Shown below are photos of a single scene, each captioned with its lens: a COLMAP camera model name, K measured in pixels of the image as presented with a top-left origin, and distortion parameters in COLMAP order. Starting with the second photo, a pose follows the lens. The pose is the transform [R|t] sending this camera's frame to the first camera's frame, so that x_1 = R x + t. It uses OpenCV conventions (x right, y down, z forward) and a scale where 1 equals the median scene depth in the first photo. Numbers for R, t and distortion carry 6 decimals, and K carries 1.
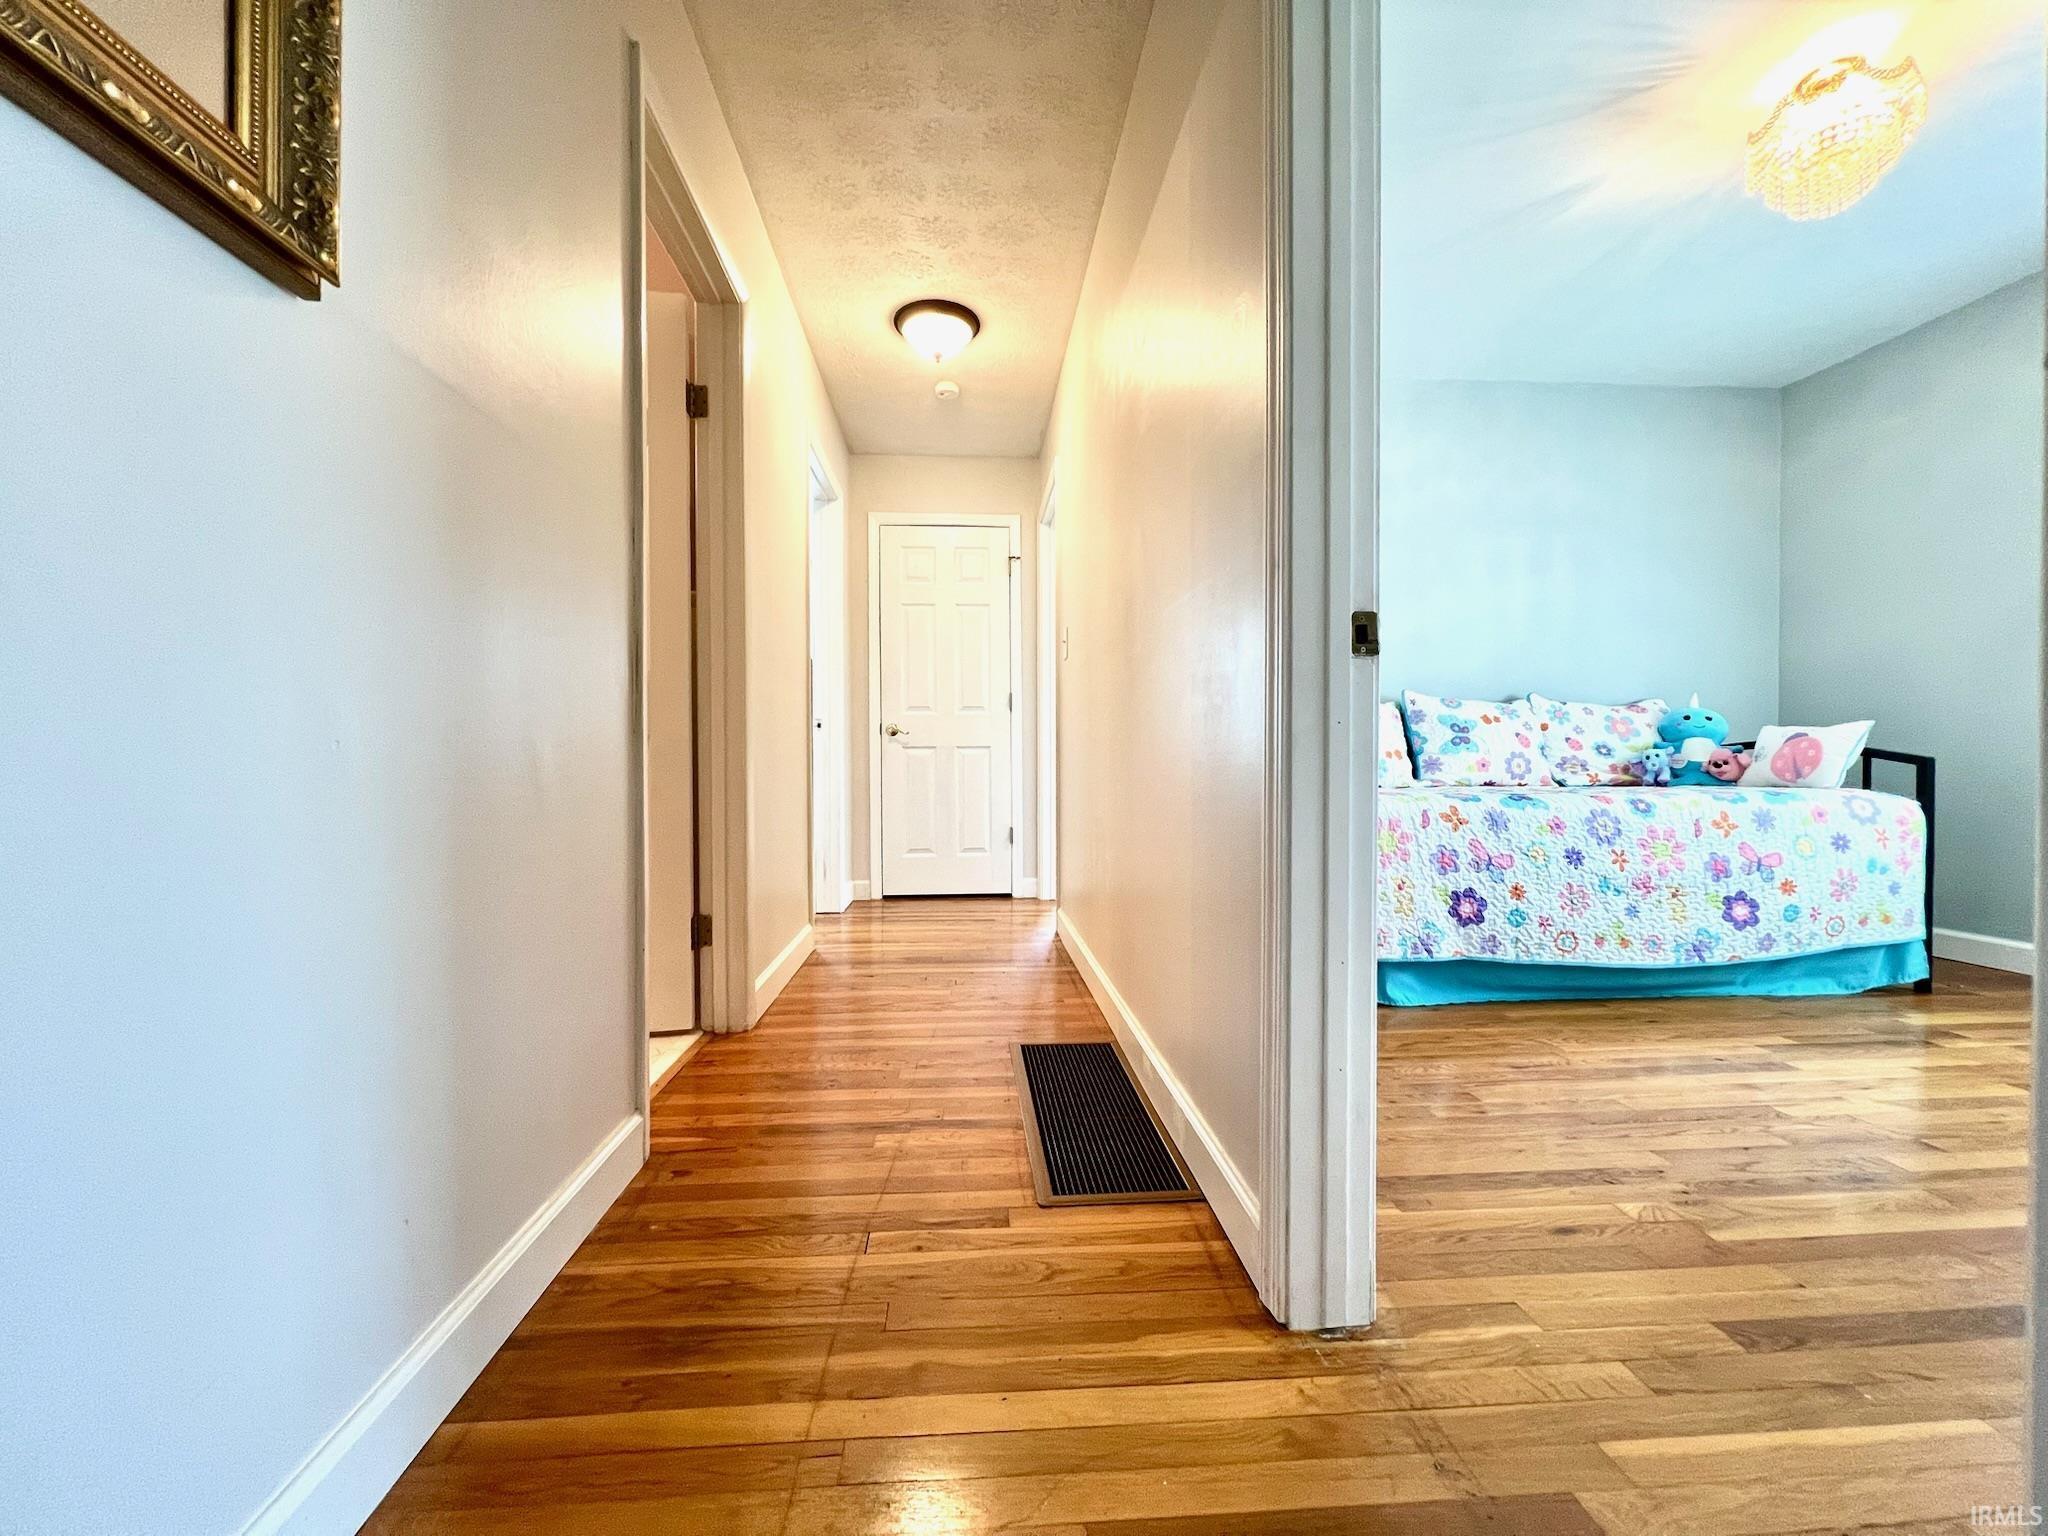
lens RADIAL K [[816.5, 0, 1020.6], [0, 816.5, 768.9], [0, 0, 1]] dist [-0.002011, 0.000355]
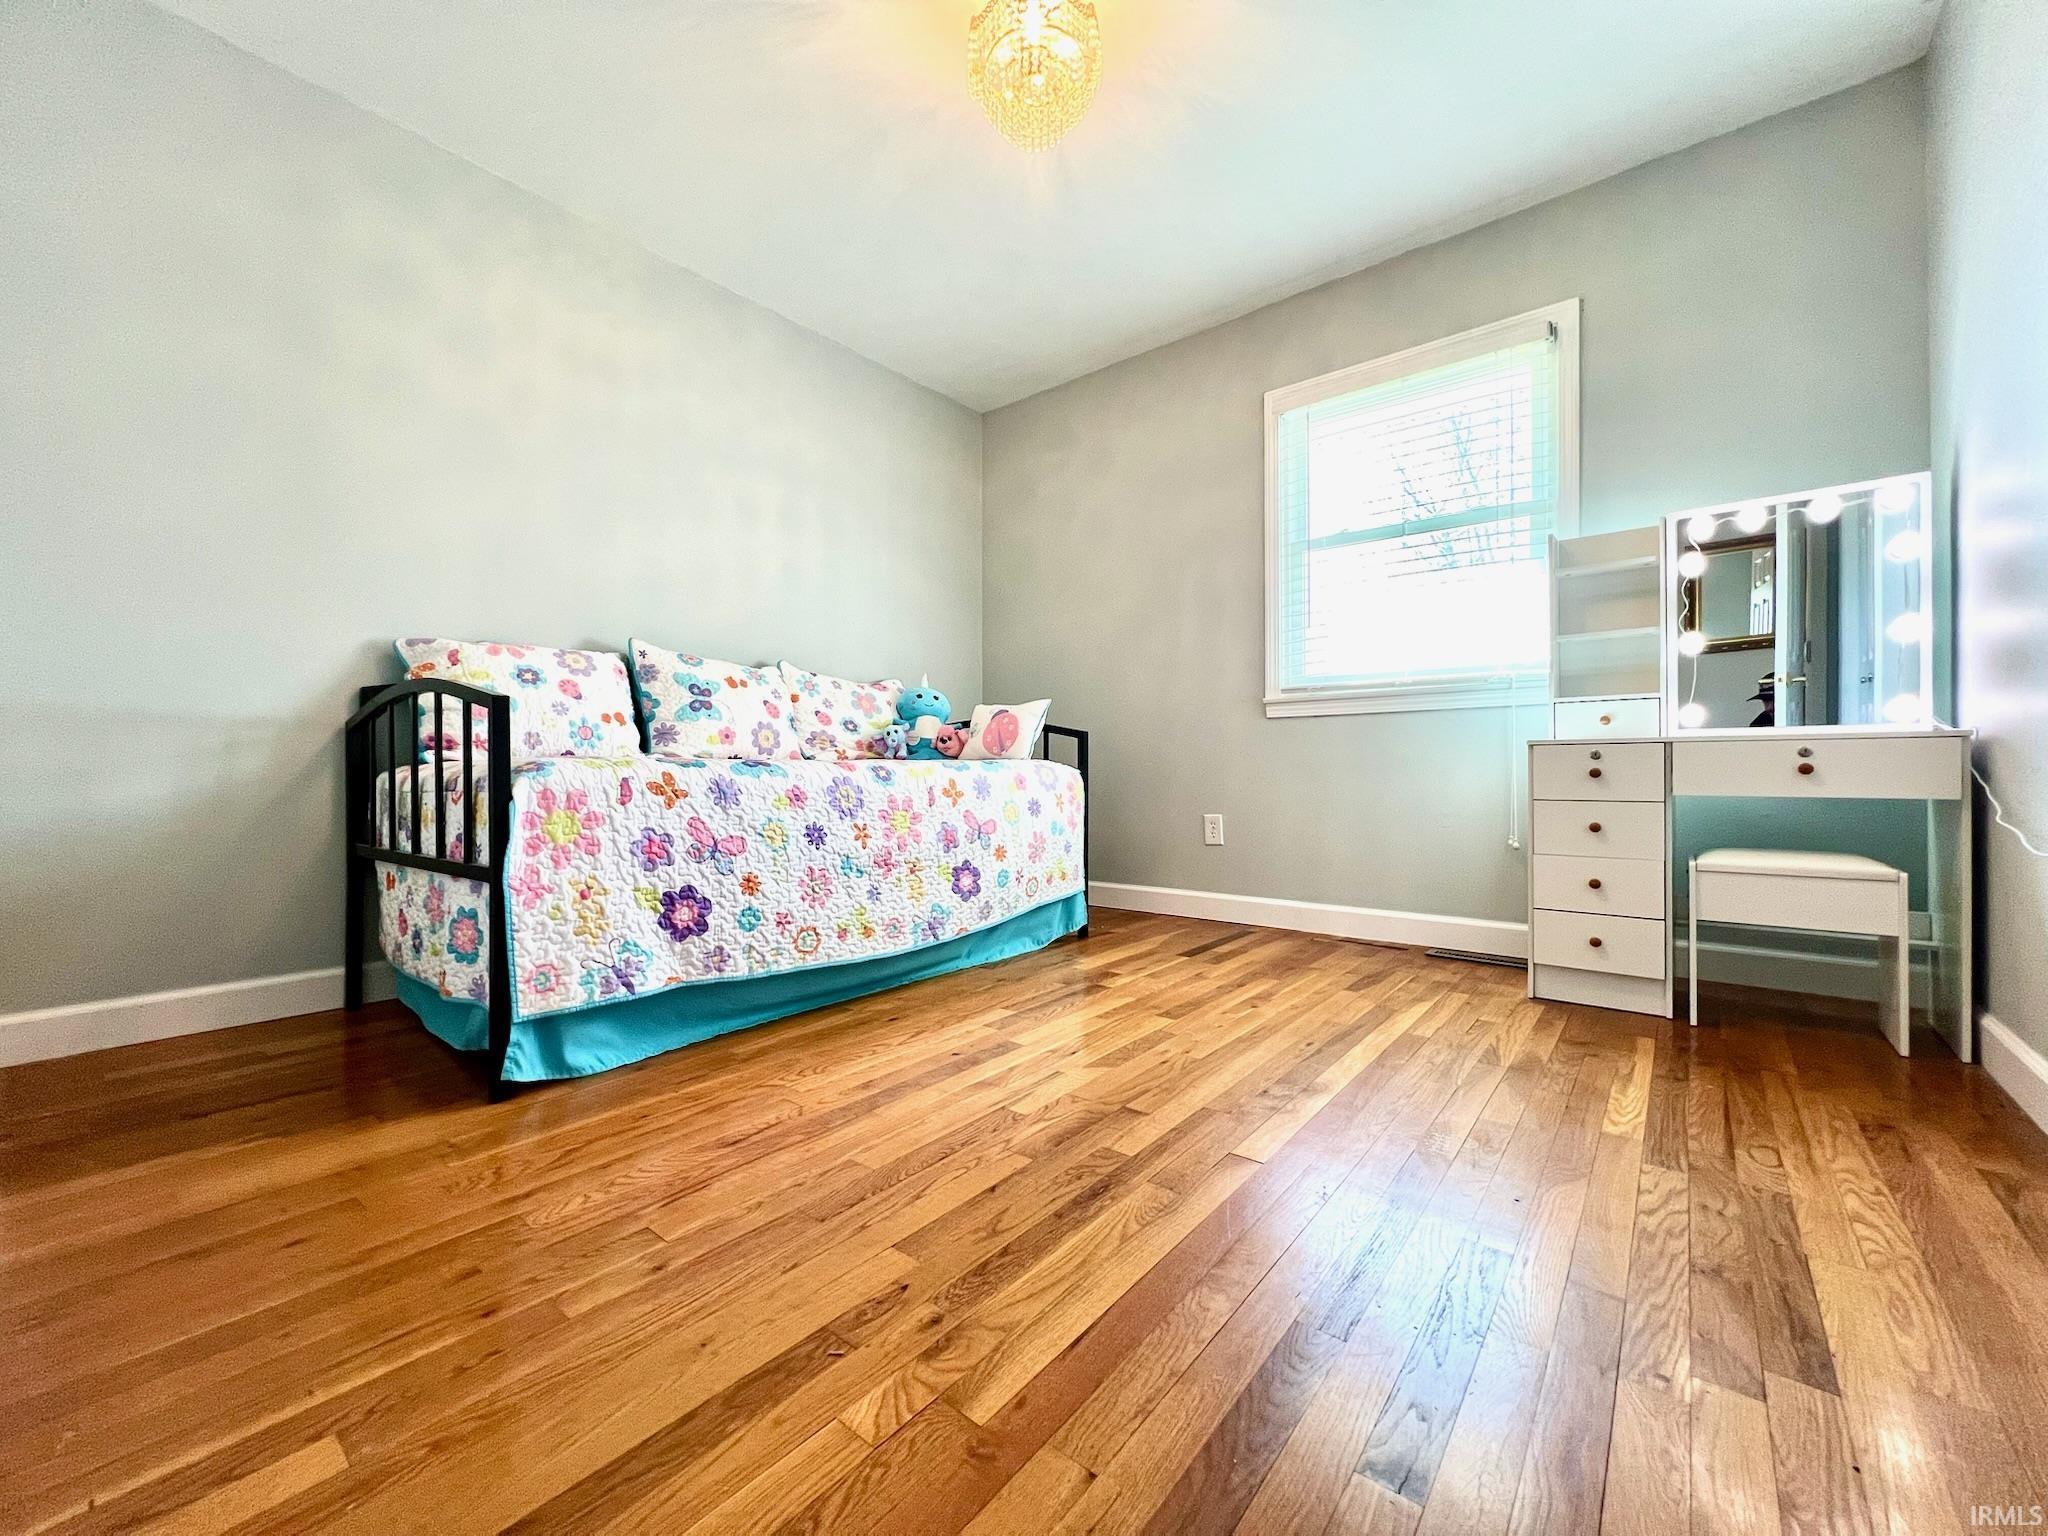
lens RADIAL K [[816.5, 0, 1020.6], [0, 816.5, 768.9], [0, 0, 1]] dist [-0.002011, 0.000355]
pose [[0.686996, 0.002453, 0.726657, 0.225820], [0.009553, 0.999877, -0.012407, 0.054144], [-0.726599, 0.015465, 0.686888, 0.288631]]
